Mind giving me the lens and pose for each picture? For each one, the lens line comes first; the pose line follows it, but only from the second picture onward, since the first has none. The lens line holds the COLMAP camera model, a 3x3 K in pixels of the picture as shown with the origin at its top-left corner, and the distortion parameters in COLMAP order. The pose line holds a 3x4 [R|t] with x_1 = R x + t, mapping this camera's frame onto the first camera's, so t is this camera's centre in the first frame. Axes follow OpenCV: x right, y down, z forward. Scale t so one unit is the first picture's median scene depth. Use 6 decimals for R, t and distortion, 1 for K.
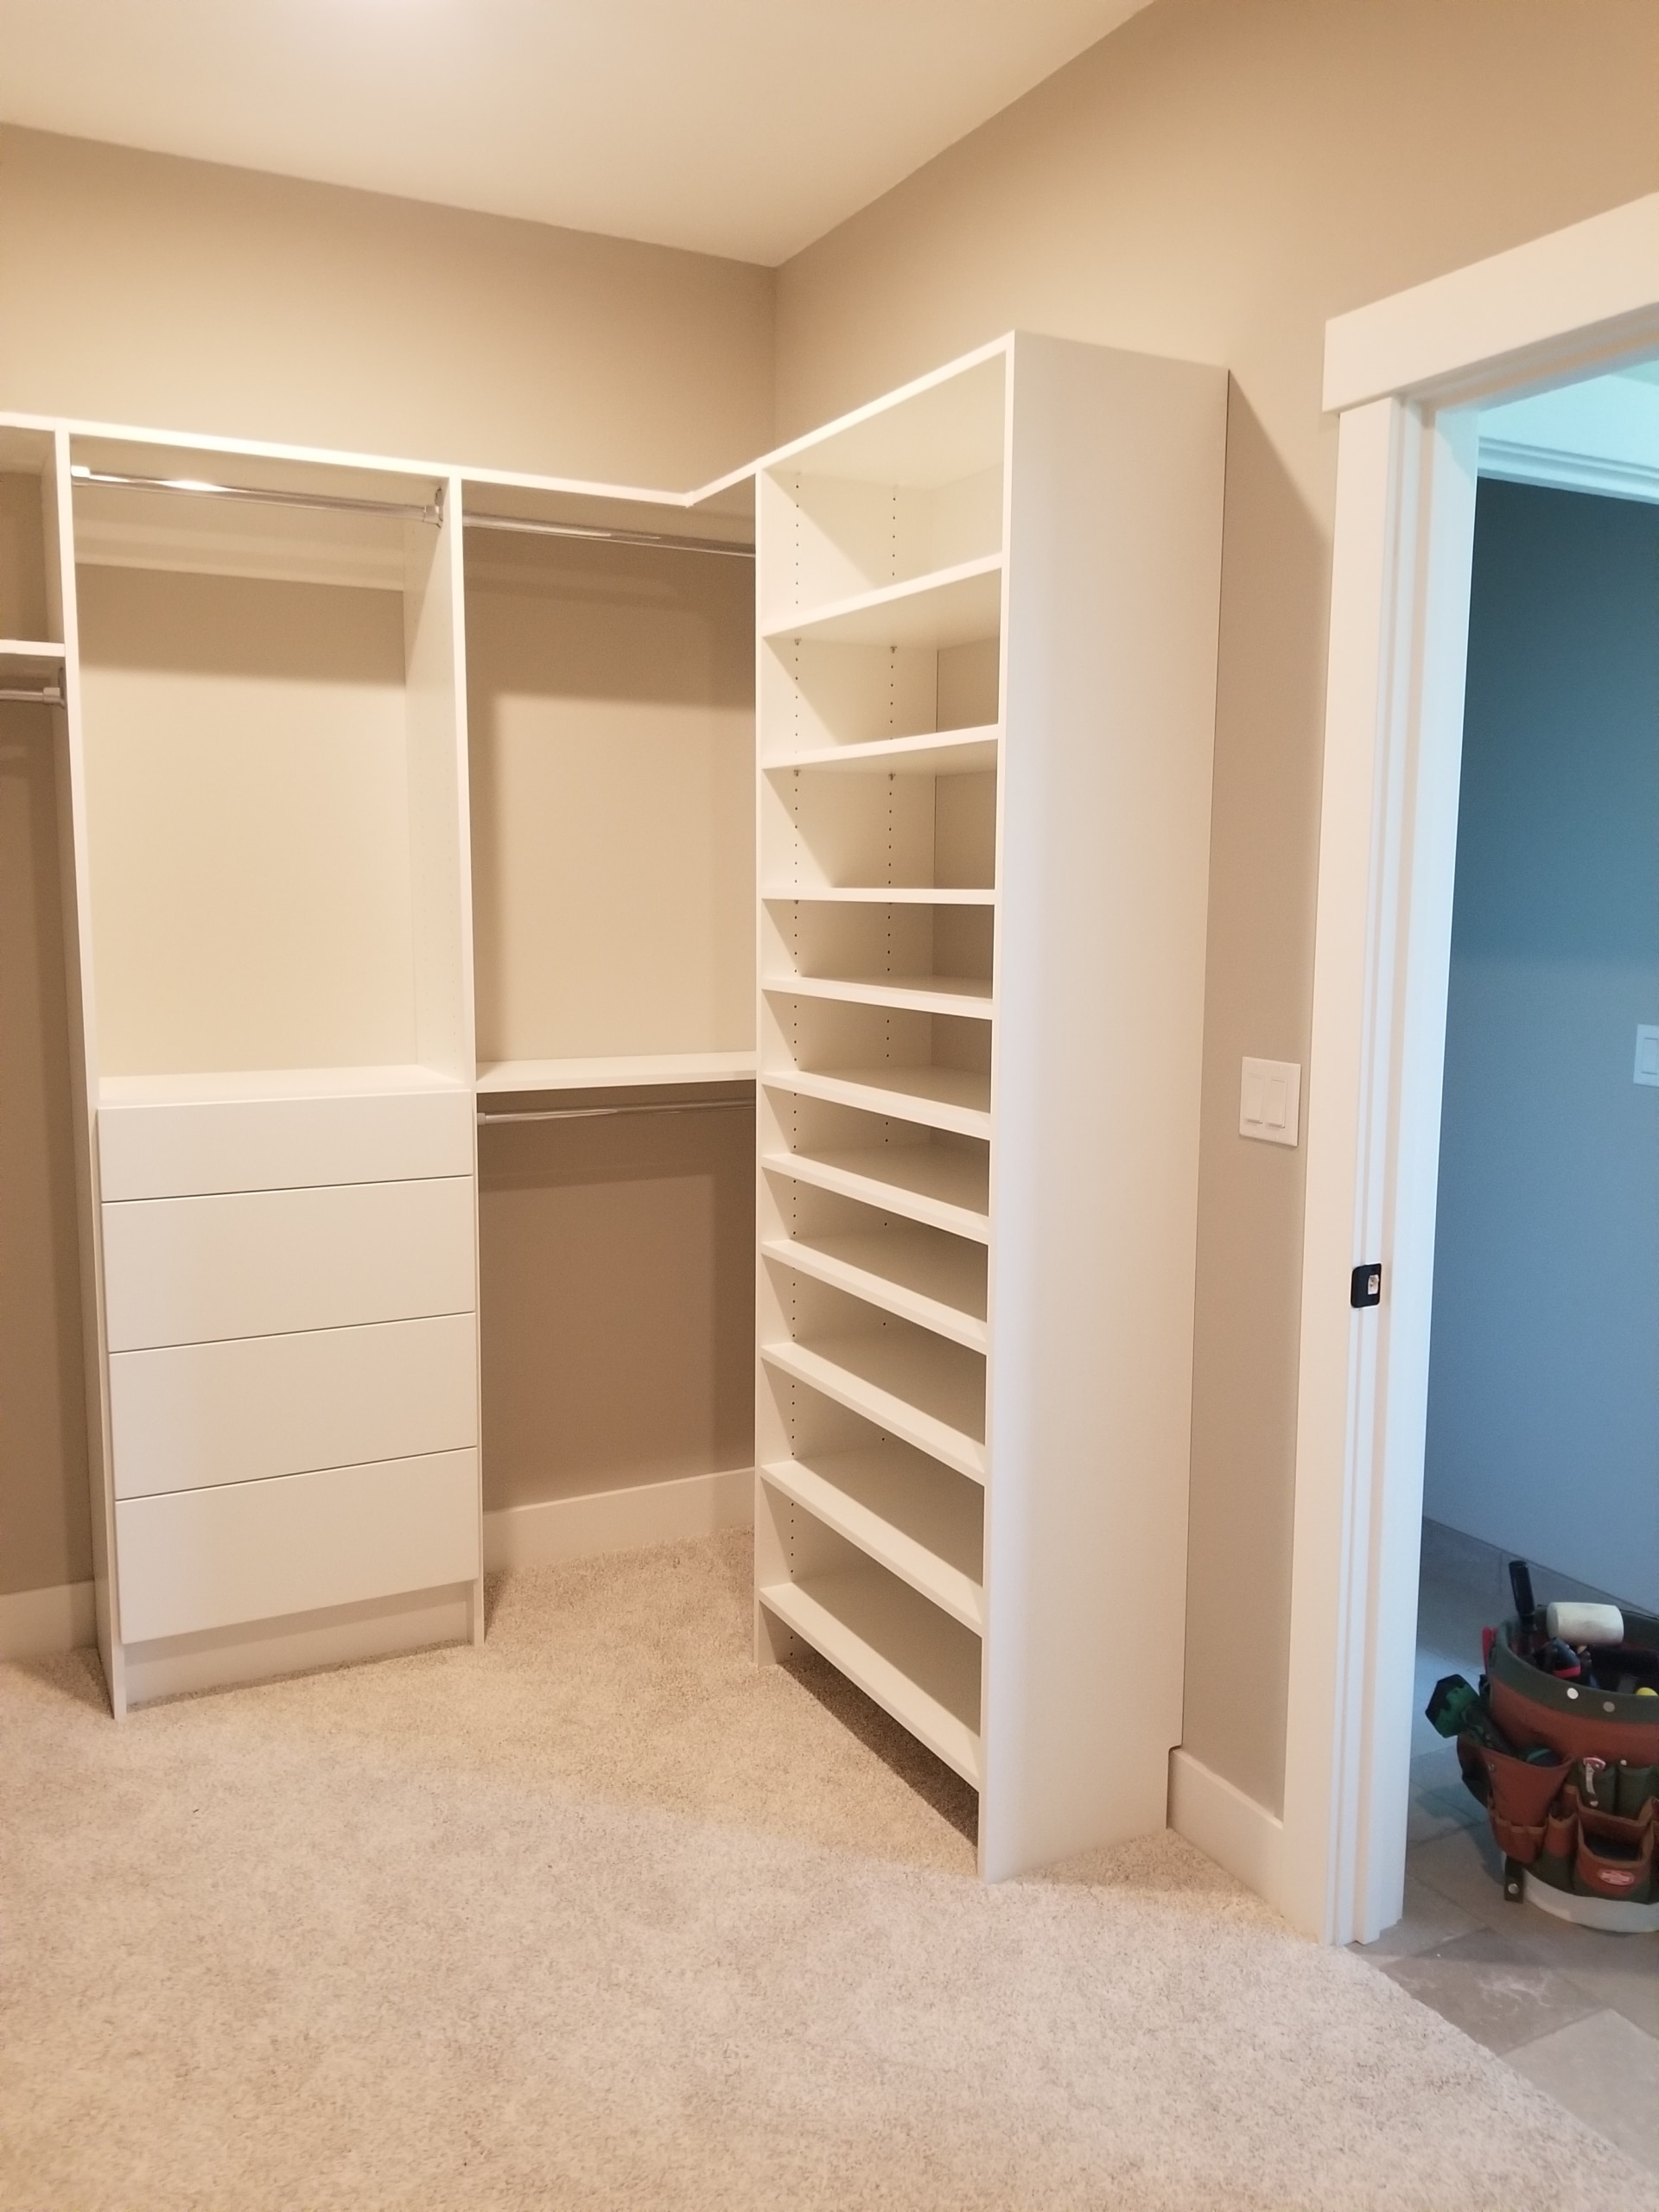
lens RADIAL K [[1713.6, 0, 829.5], [0, 1713.6, 1106.0], [0, 0, 1]] dist [0.059953, -0.078846]
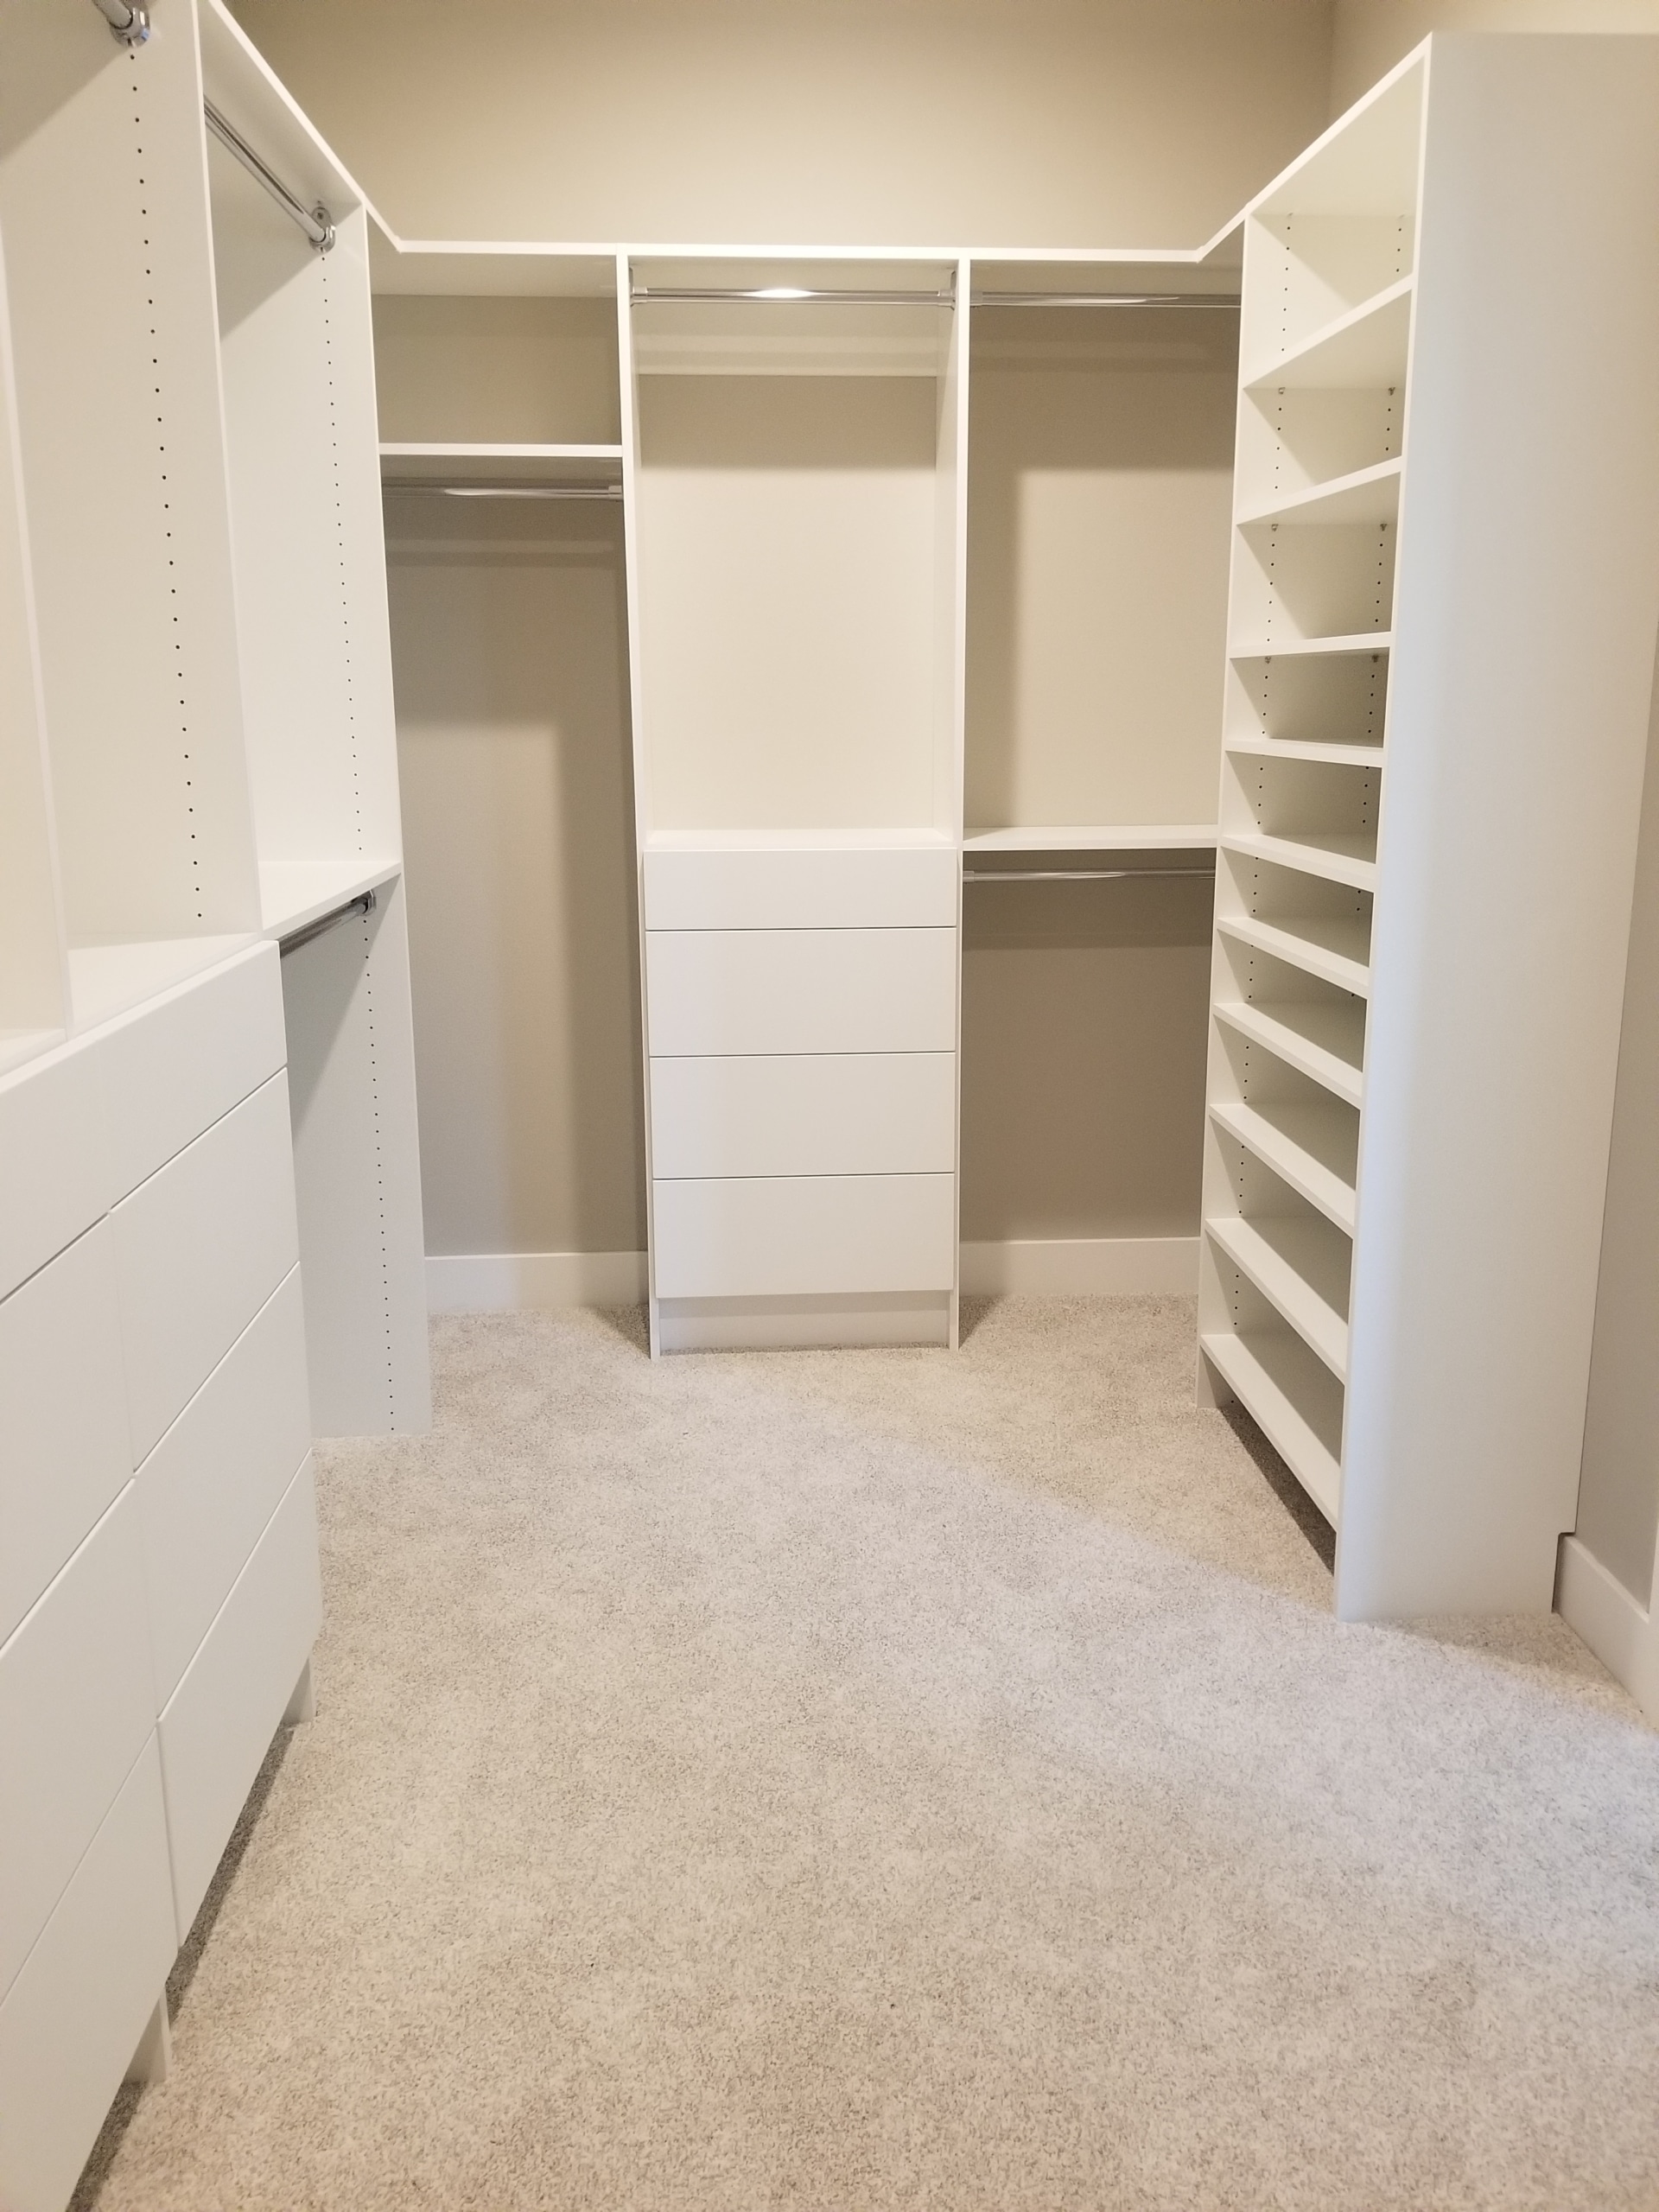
lens RADIAL K [[1722.7, 0, 946.2], [0, 1722.7, 1099.7], [0, 0, 1]] dist [0.089454, -0.167598]
pose [[0.918041, 0.076350, -0.389065, 0.244350], [-0.040433, 0.994196, 0.099696, 0.044170], [0.394418, -0.075794, 0.915800, -0.019500]]
